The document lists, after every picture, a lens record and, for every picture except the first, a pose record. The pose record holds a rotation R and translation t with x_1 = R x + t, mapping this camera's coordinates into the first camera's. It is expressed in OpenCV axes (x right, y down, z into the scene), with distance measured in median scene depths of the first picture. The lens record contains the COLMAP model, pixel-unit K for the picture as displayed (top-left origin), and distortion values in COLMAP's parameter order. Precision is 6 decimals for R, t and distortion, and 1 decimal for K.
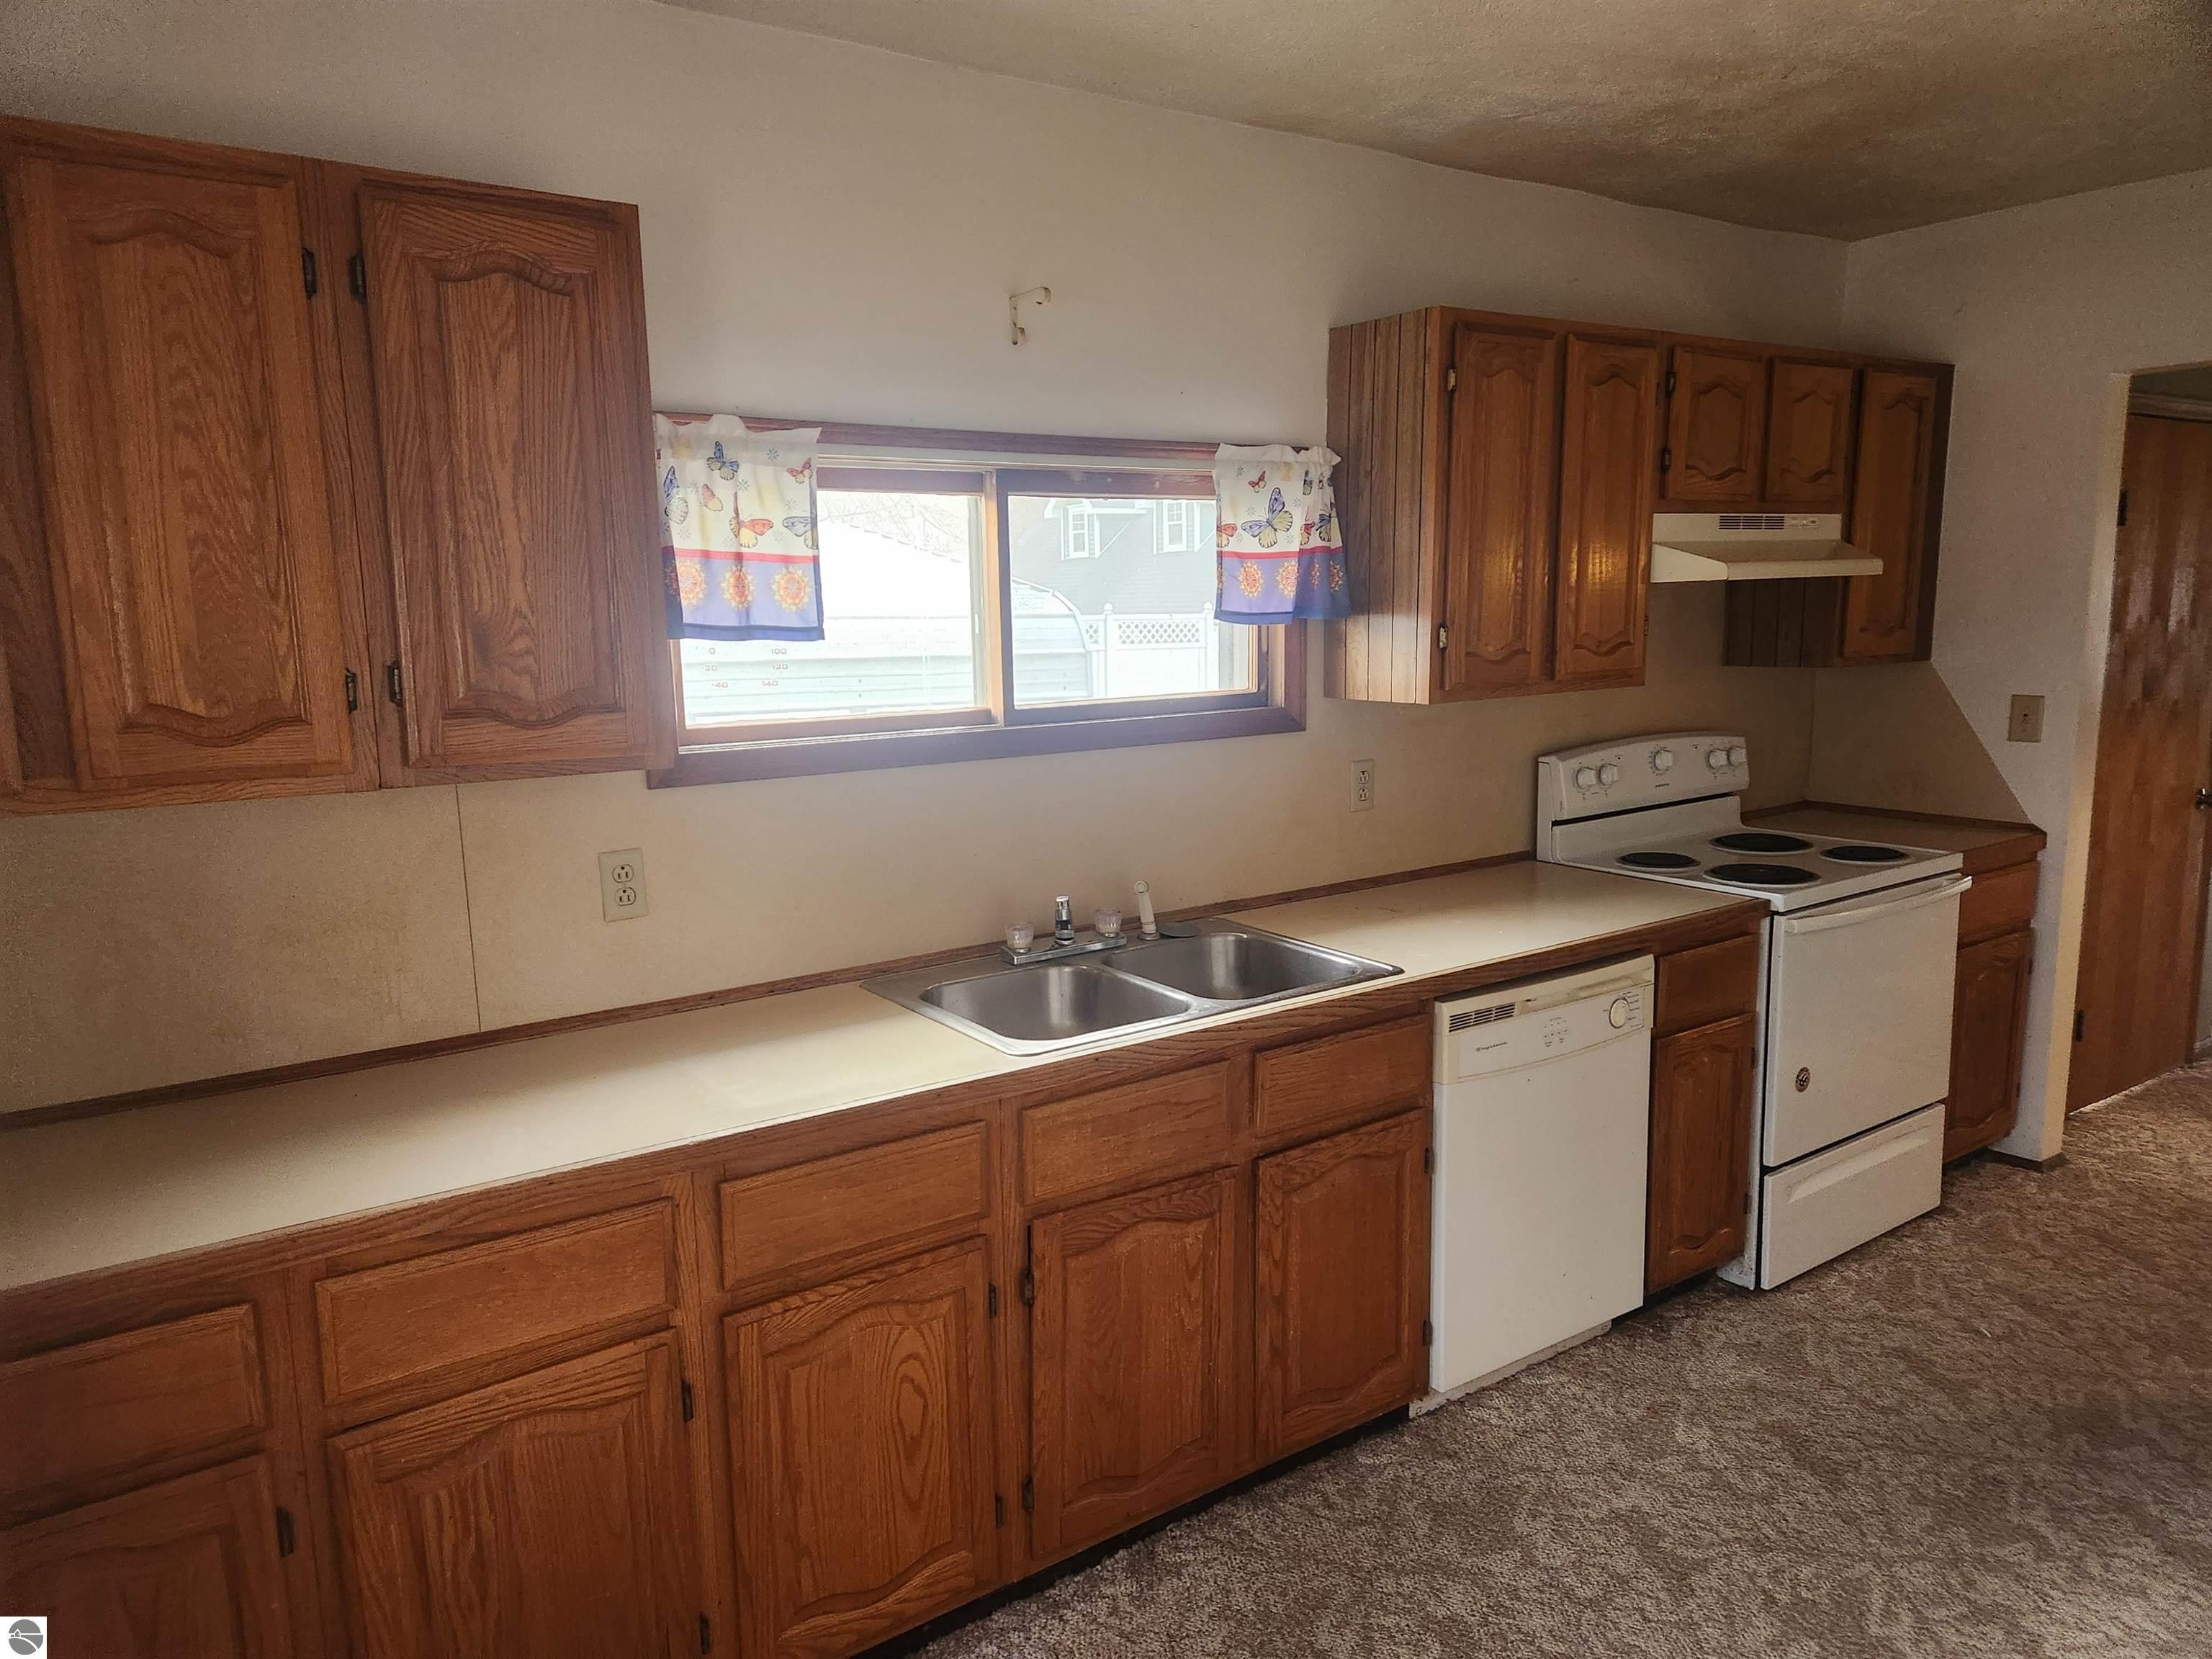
lens RADIAL K [[1443.6, 0, 1098.5], [0, 1443.6, 837.4], [0, 0, 1]] dist [0.033609, -0.022945]
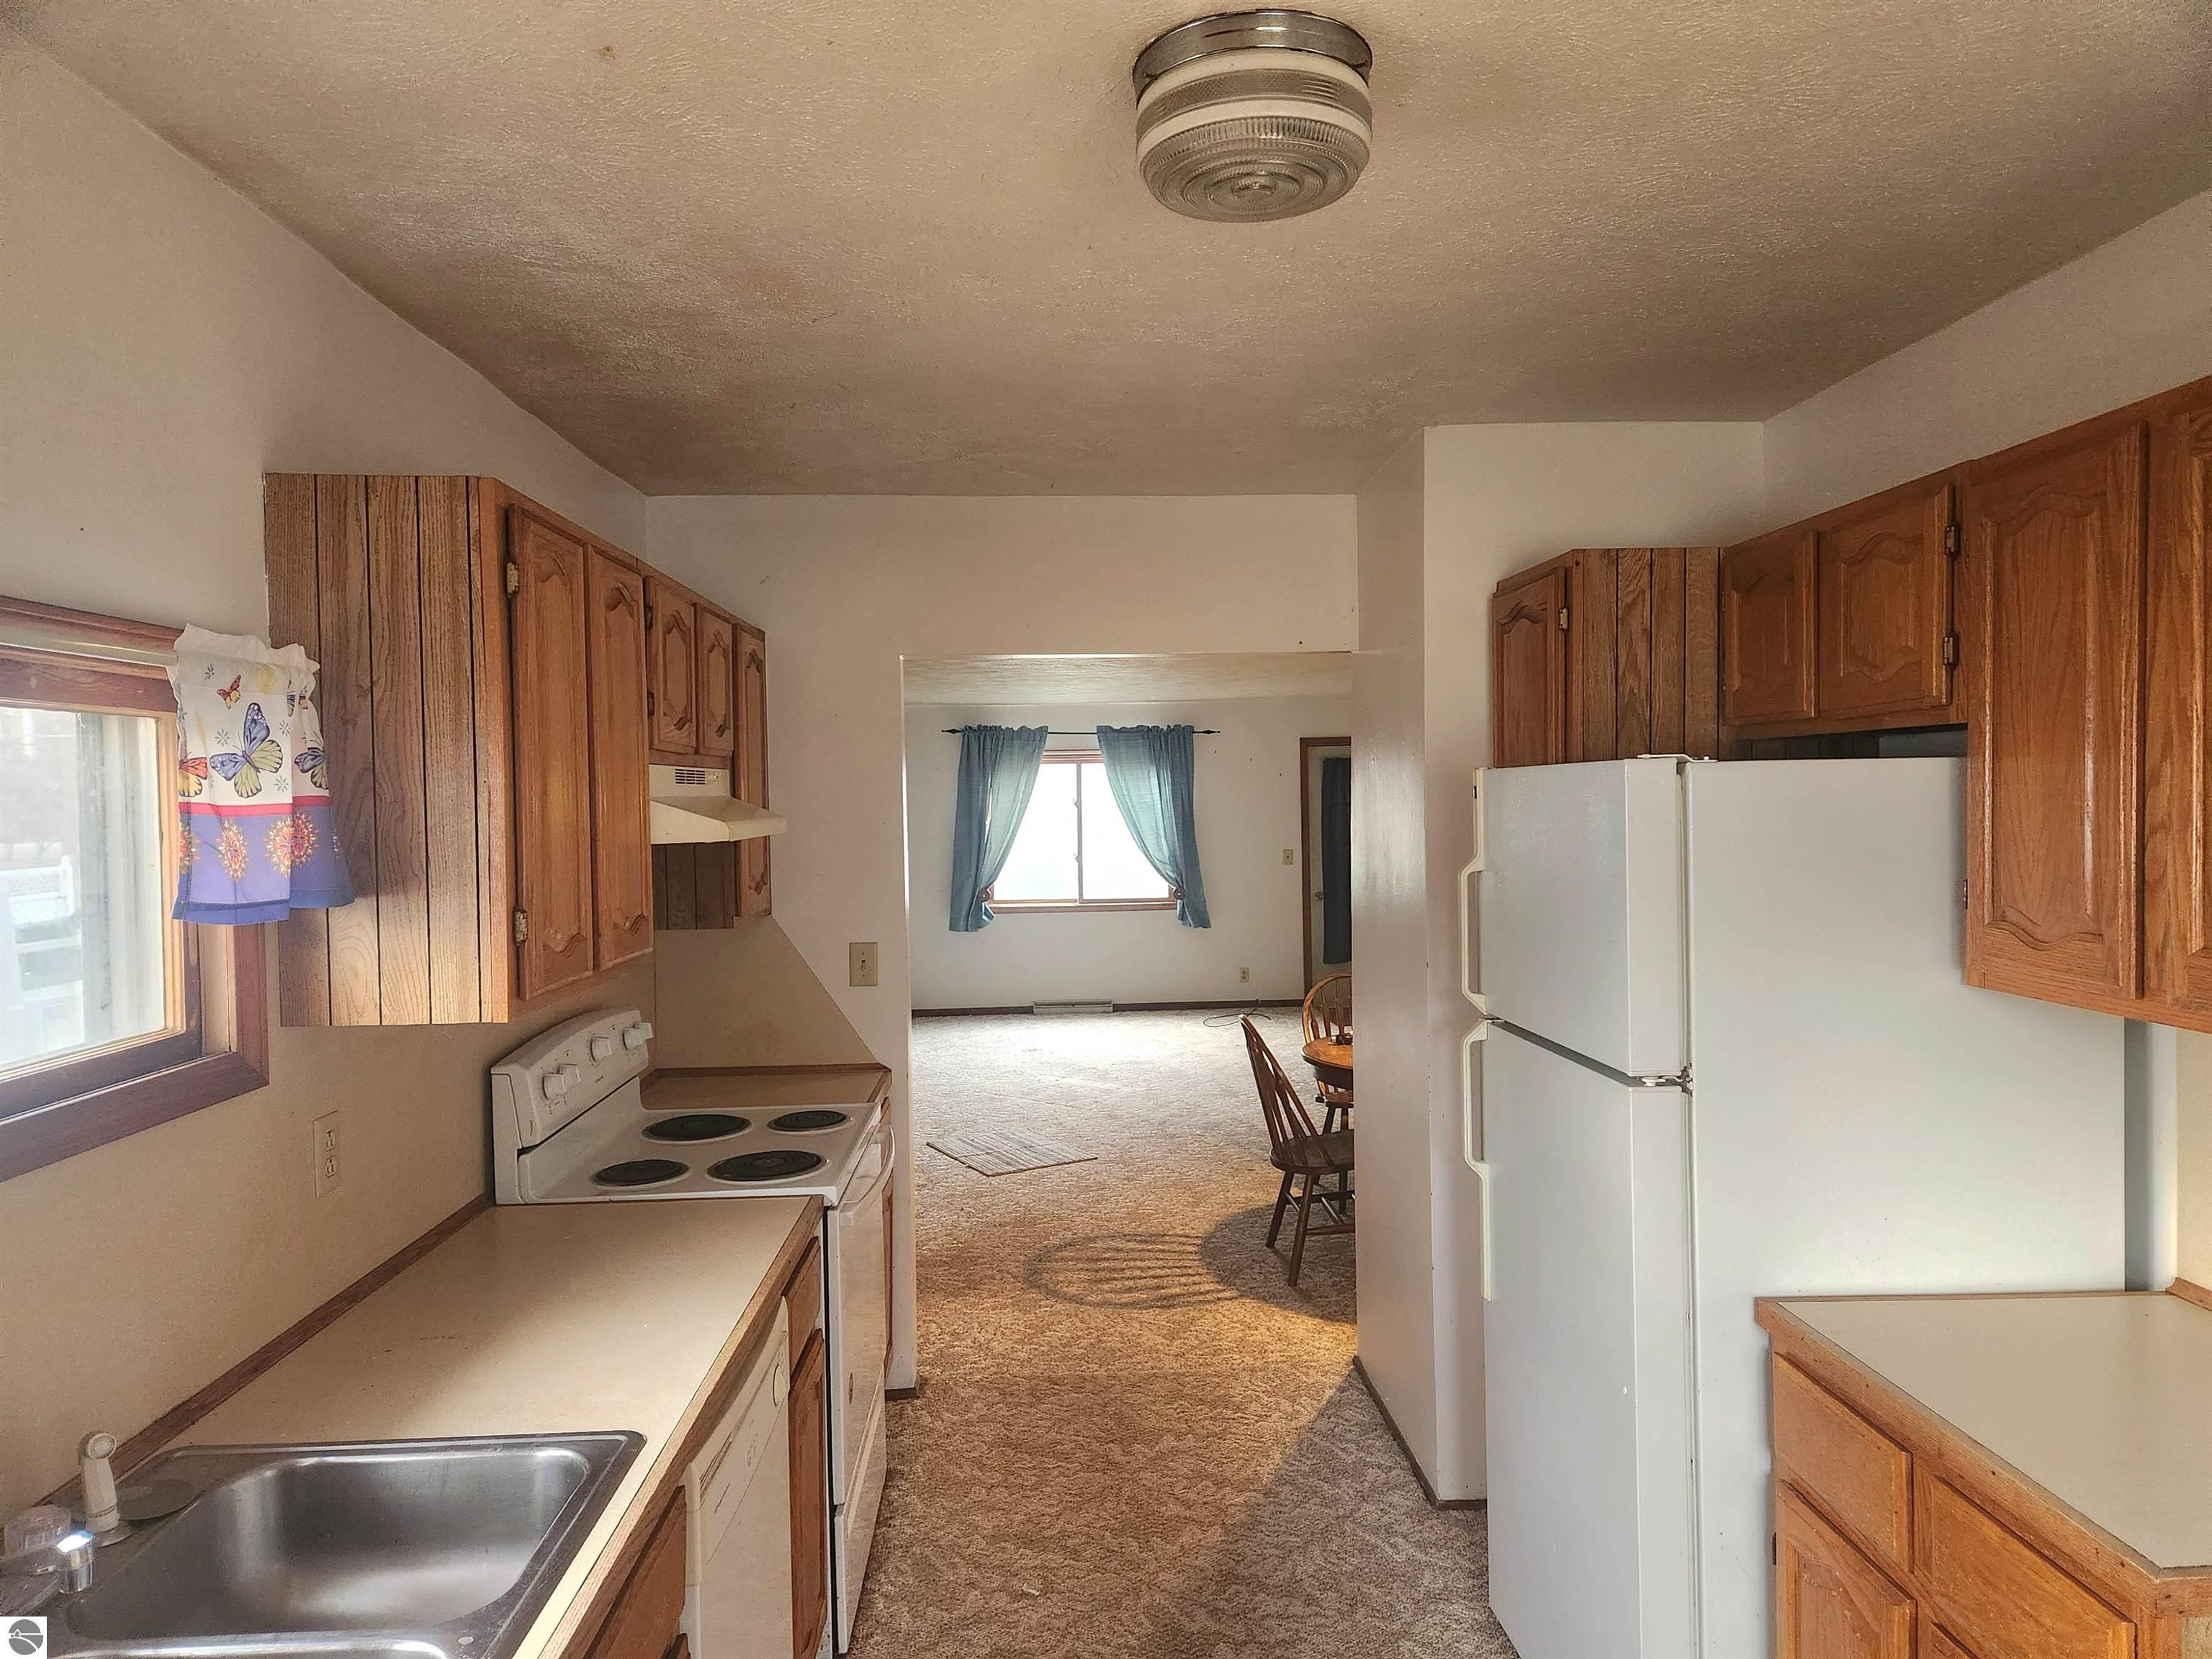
lens RADIAL K [[1443.6, 0, 1095.3], [0, 1443.6, 830.3], [0, 0, 1]] dist [0.033609, -0.022945]
pose [[0.534944, -0.004454, 0.844876, -0.198097], [0.145836, 0.985463, -0.087143, -0.076067], [-0.832206, 0.169830, 0.527818, 0.357022]]
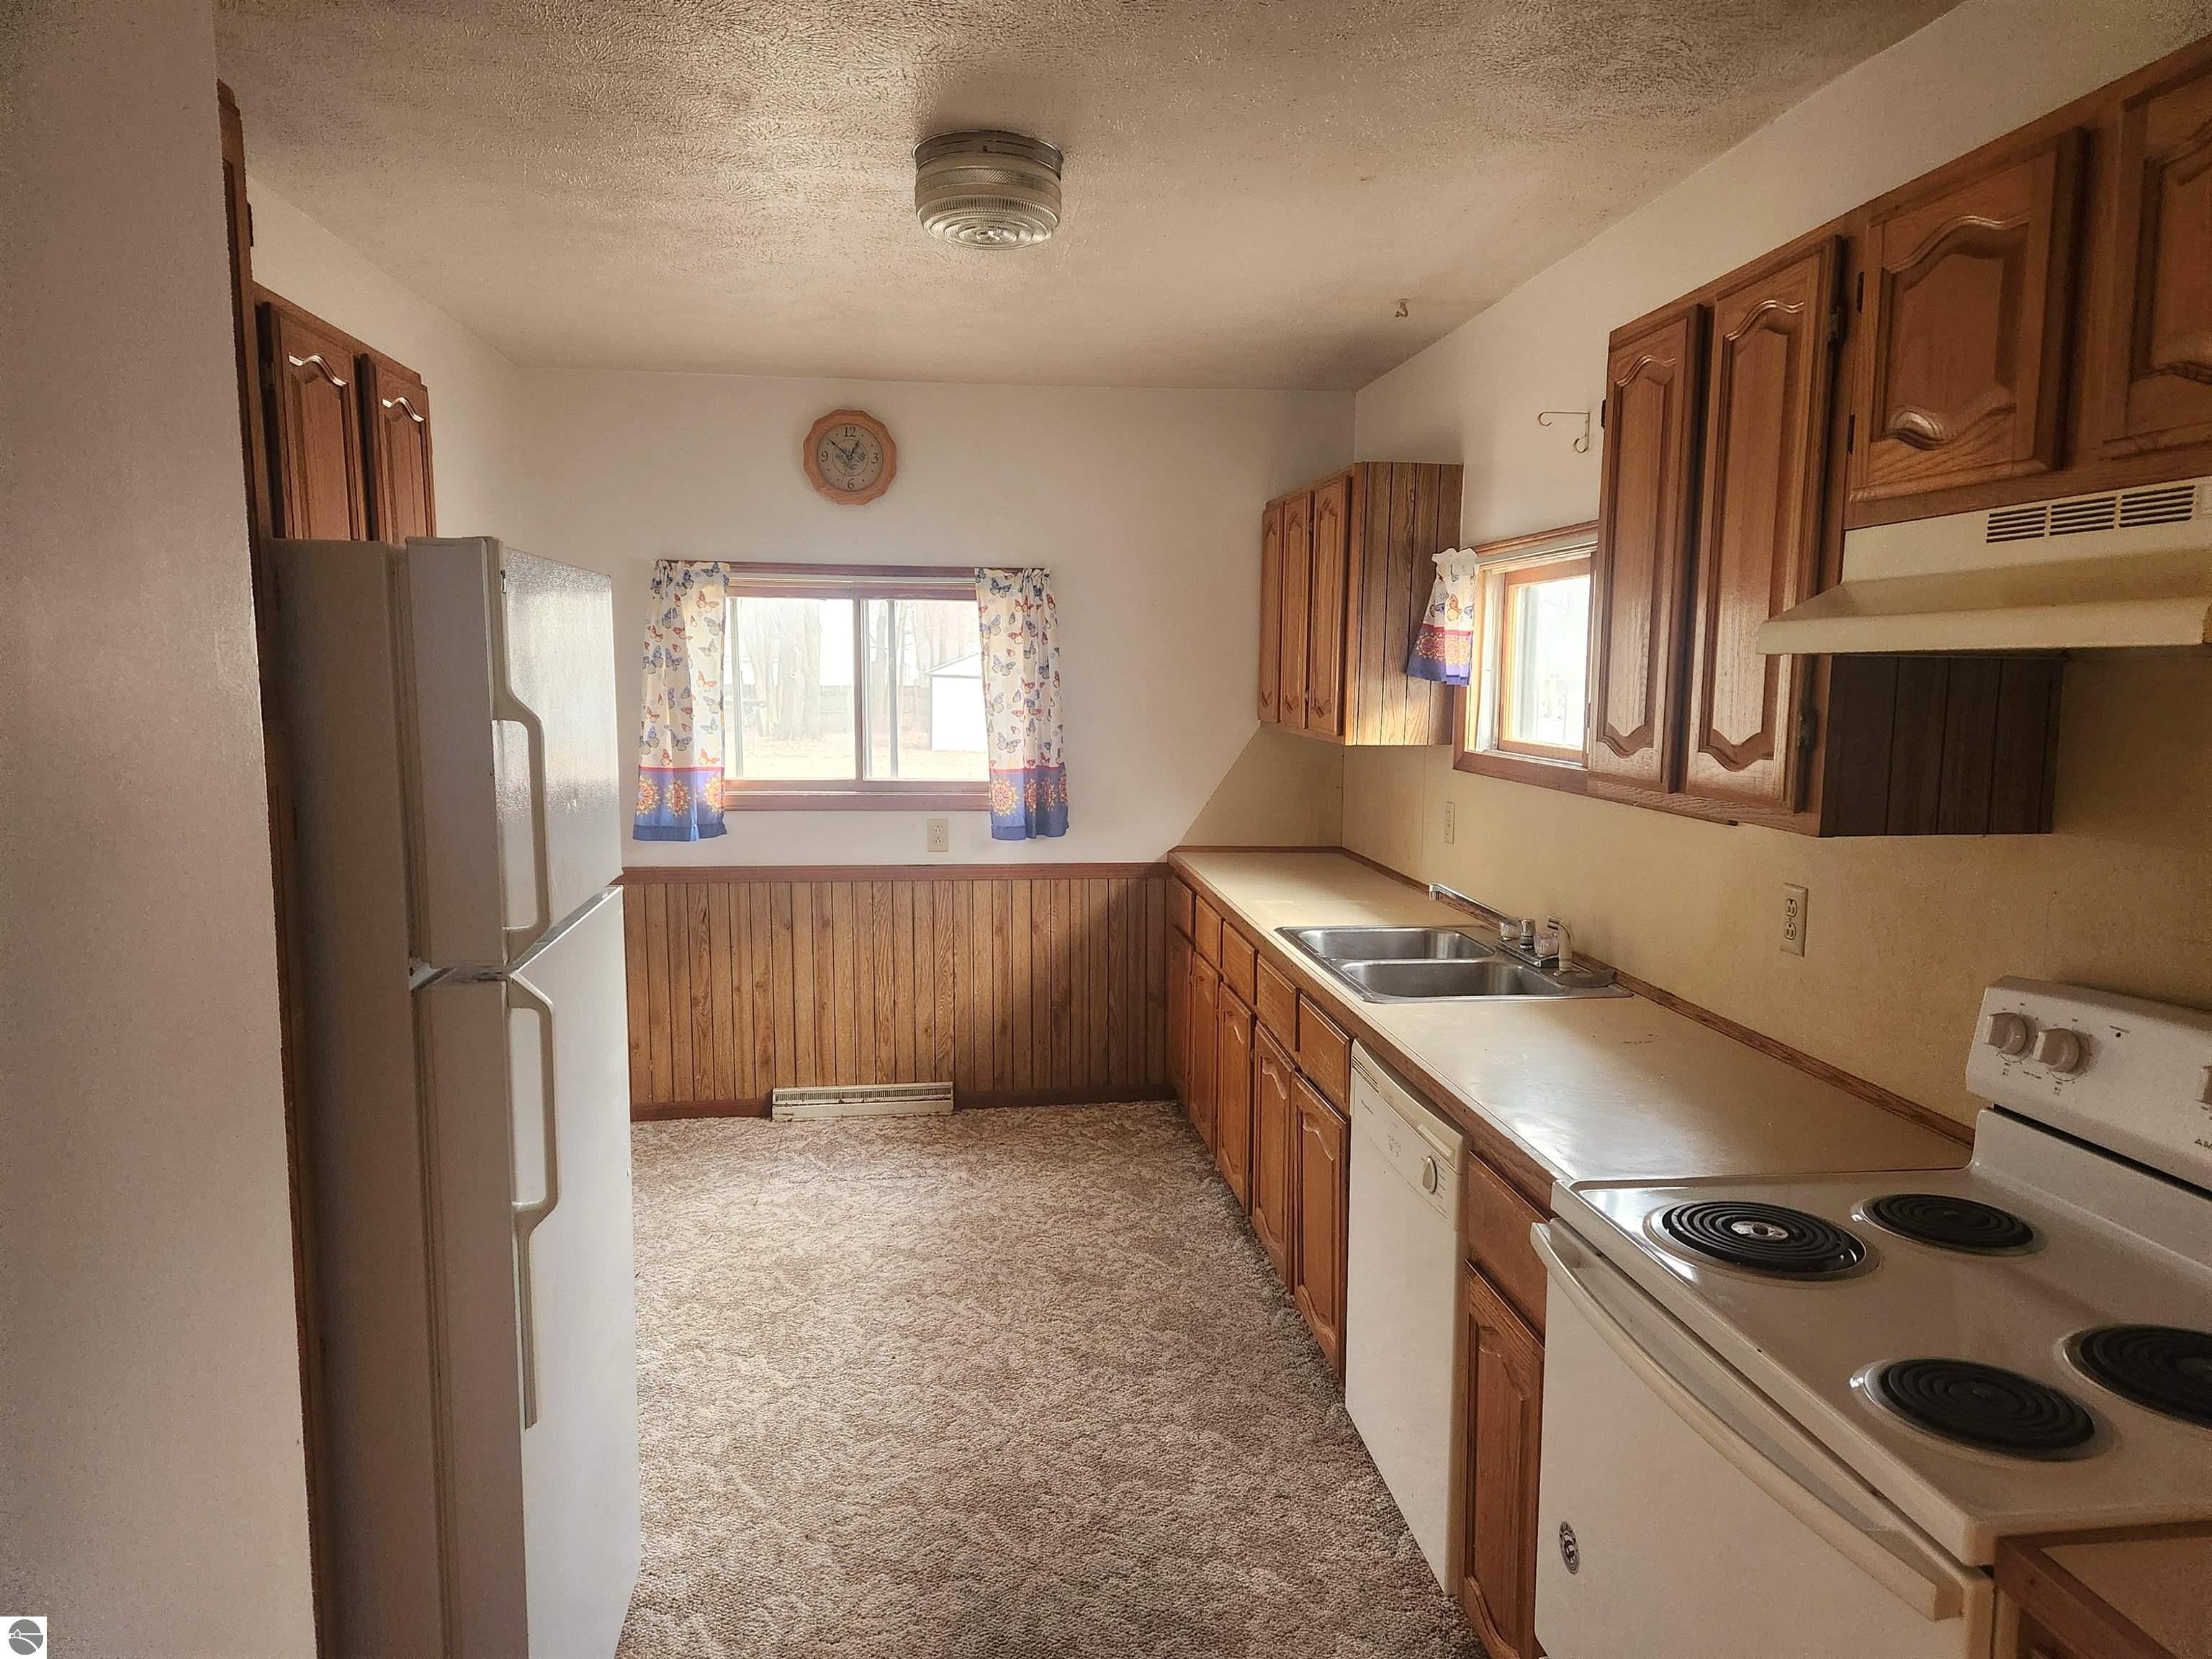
lens RADIAL K [[1443.6, 0, 1125.9], [0, 1443.6, 832.8], [0, 0, 1]] dist [0.033609, -0.022945]
pose [[-0.444545, 0.124746, -0.887028, 1.061168], [-0.144567, 0.967282, 0.208484, -0.197360], [0.884014, 0.220915, -0.411966, 1.060841]]
